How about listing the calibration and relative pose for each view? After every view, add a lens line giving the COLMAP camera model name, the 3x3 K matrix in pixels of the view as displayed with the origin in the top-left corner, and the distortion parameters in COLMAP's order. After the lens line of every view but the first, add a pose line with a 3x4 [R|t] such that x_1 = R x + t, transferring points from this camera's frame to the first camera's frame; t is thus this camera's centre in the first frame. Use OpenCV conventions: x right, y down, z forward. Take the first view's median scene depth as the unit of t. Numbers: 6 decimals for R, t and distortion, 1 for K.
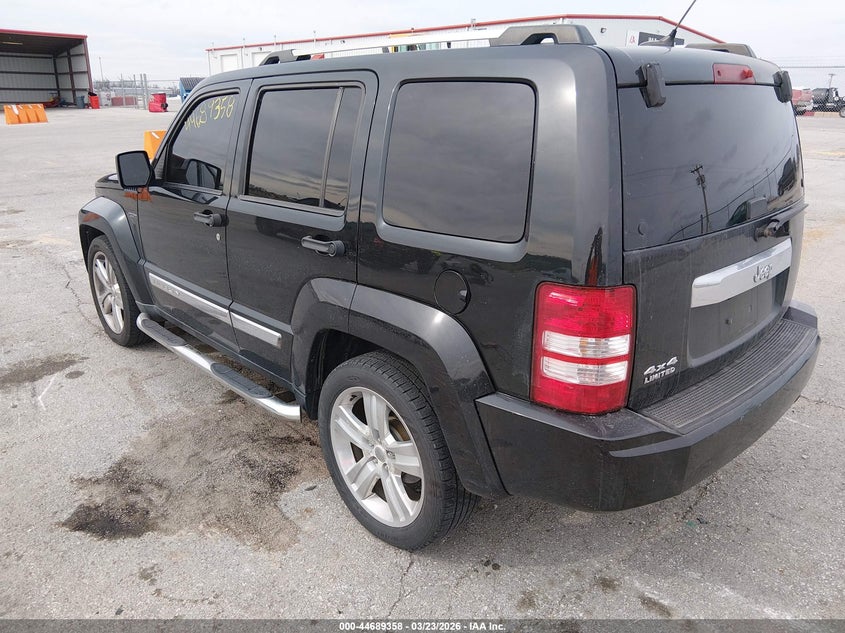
lens RADIAL K [[655.0, 0, 422.5], [0, 655.0, 316.5], [0, 0, 1]] dist [-0.008967, -0.009951]
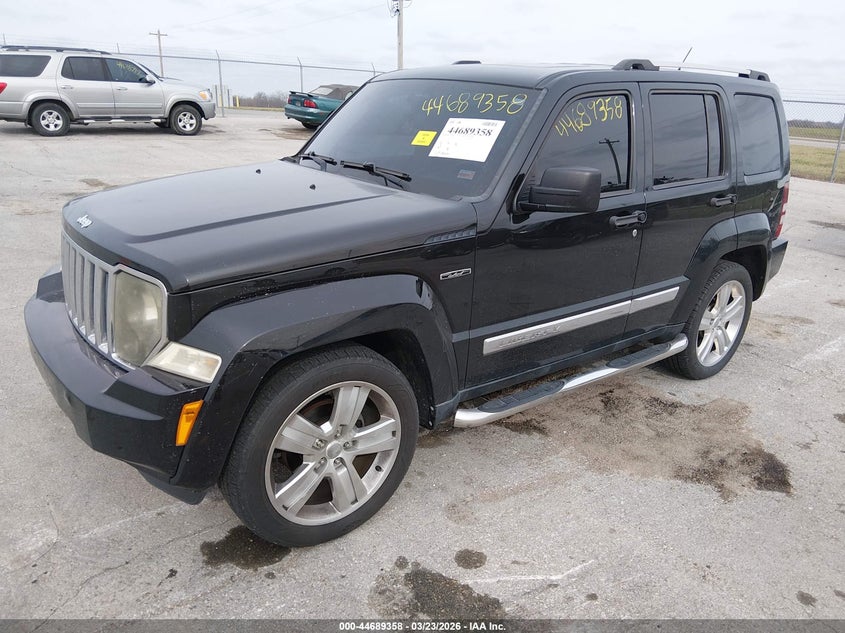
lens RADIAL K [[643.3, 0, 422.5], [0, 643.3, 316.5], [0, 0, 1]] dist [0.044136, -0.102060]
pose [[0.088857, -0.331658, 0.939206, -1.353299], [0.286879, 0.911500, 0.294733, -0.400916], [-0.953837, 0.243249, 0.176139, 1.169092]]
